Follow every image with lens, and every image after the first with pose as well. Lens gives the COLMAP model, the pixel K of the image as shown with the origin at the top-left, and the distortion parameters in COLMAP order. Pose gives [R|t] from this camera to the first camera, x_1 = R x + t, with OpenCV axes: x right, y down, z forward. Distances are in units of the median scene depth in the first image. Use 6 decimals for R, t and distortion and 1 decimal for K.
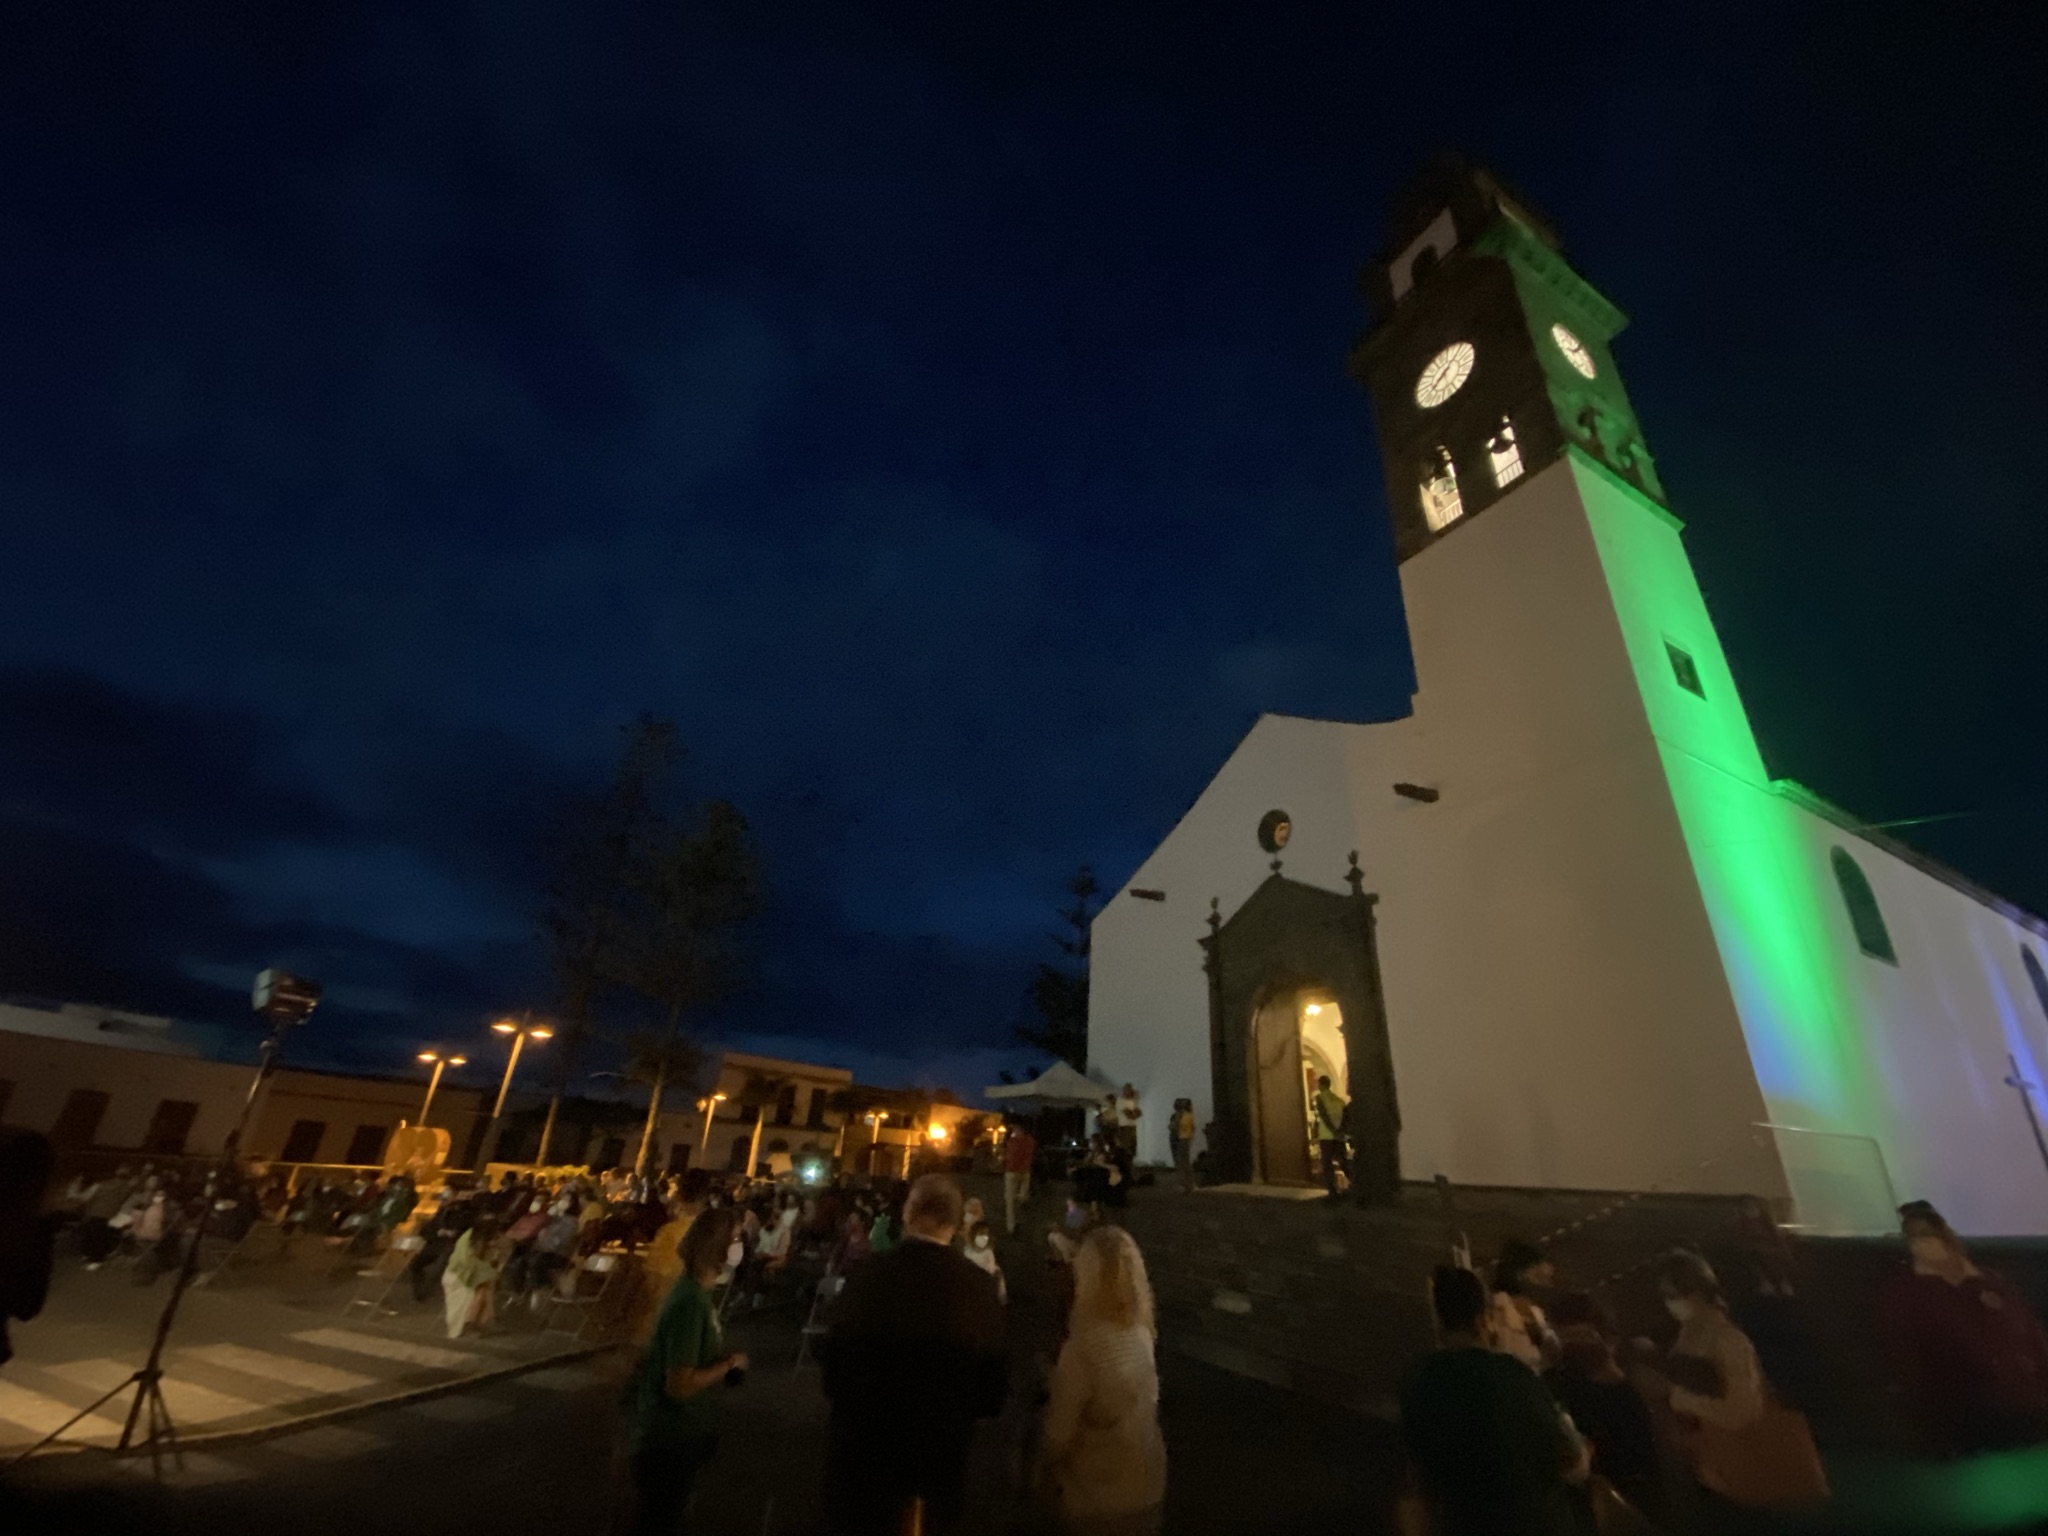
lens RADIAL K [[821.3, 0, 1024.0], [0, 821.3, 768.0], [0, 0, 1]] dist [0.017005, -0.016733]
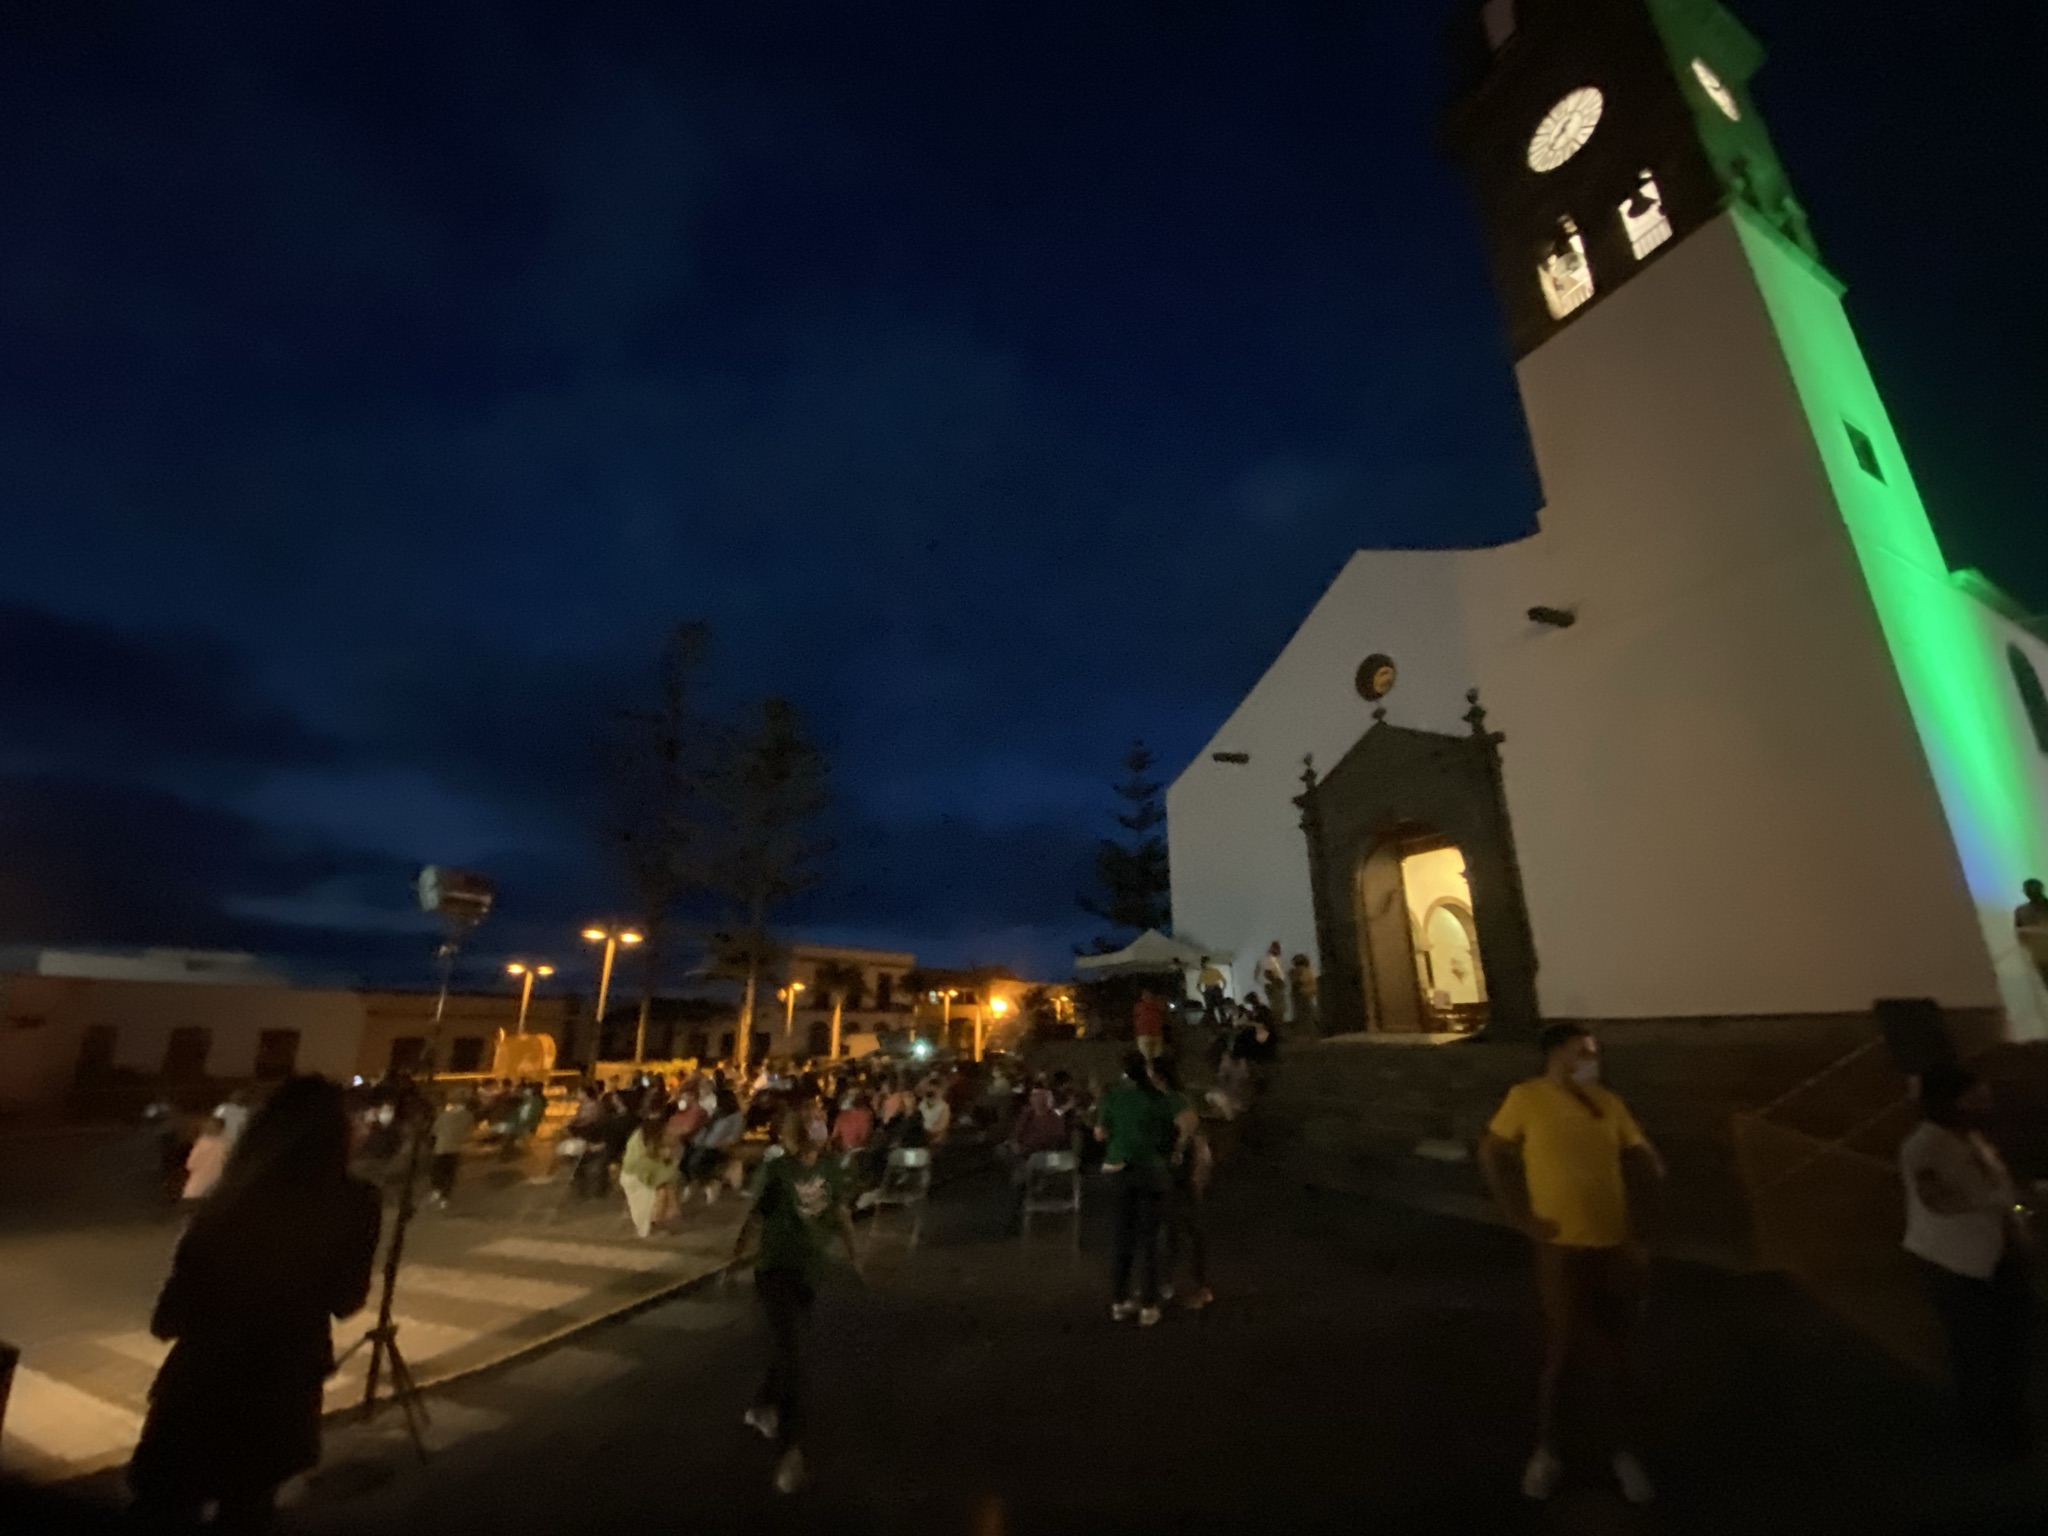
lens RADIAL K [[815.6, 0, 1024.0], [0, 815.6, 768.0], [0, 0, 1]] dist [0.036768, -0.029703]
pose [[0.996972, -0.073498, -0.025395, -0.081288], [0.076283, 0.987776, 0.135938, 0.022288], [0.015094, -0.137464, 0.990392, 0.054104]]
